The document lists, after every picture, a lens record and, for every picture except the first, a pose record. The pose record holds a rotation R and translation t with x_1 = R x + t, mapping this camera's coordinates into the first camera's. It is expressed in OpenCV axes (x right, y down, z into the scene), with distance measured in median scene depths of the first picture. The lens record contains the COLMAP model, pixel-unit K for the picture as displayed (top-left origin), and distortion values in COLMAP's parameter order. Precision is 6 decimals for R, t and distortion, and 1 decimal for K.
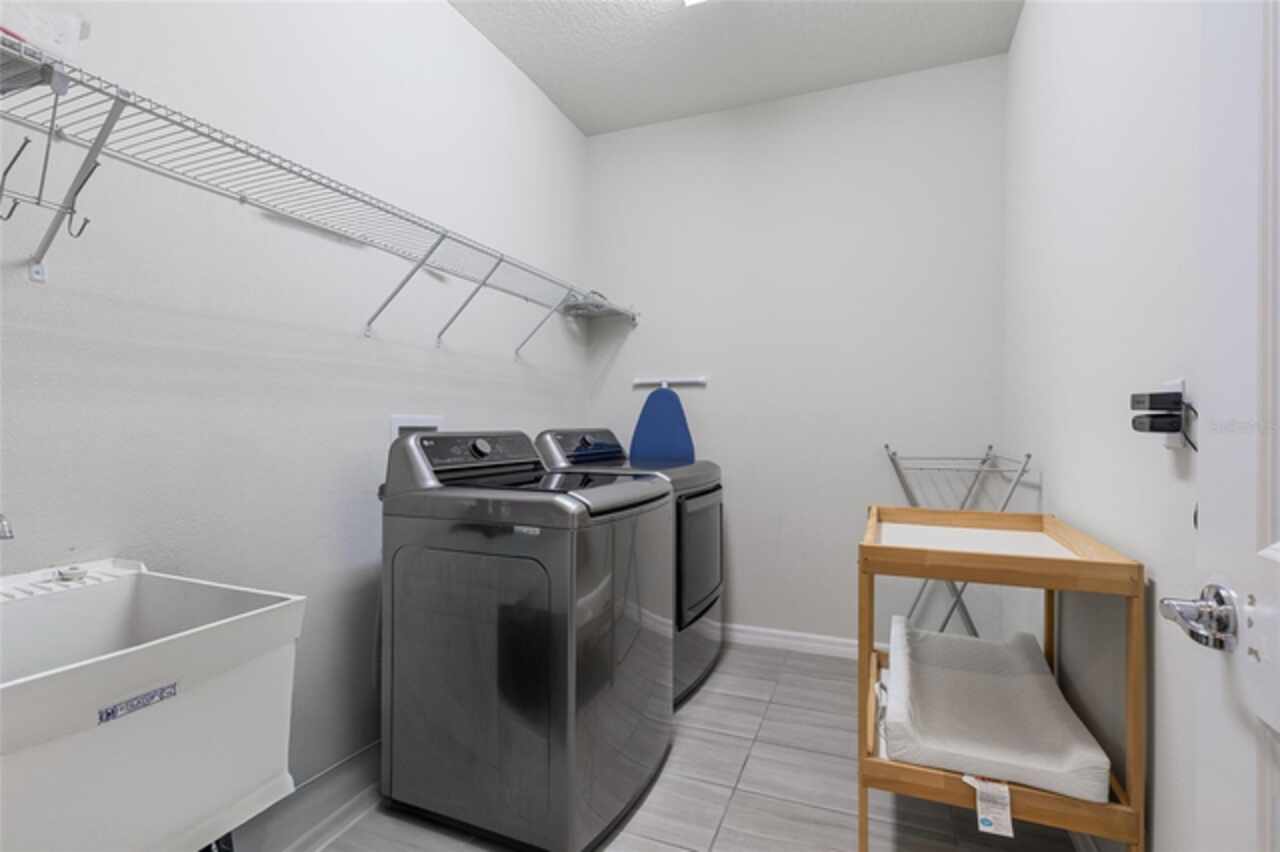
lens RADIAL K [[582.7, 0, 635.8], [0, 582.7, 430.8], [0, 0, 1]] dist [0.000976, -0.000381]
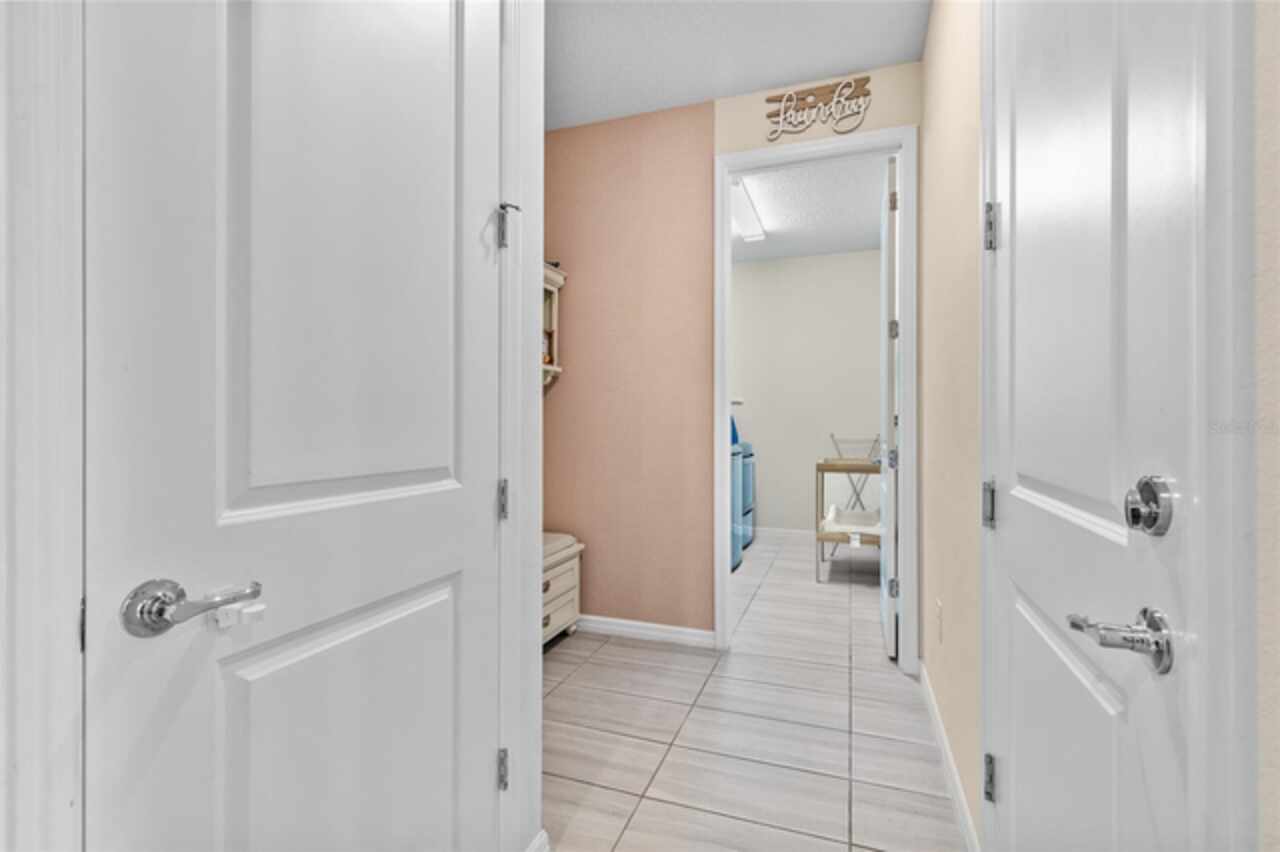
lens RADIAL K [[582.7, 0, 644.4], [0, 582.7, 421.5], [0, 0, 1]] dist [0.000976, -0.000381]
pose [[0.999151, -0.012444, 0.039281, -0.301497], [0.012868, 0.999861, -0.010570, -0.002724], [-0.039144, 0.011067, 0.999172, -0.976845]]
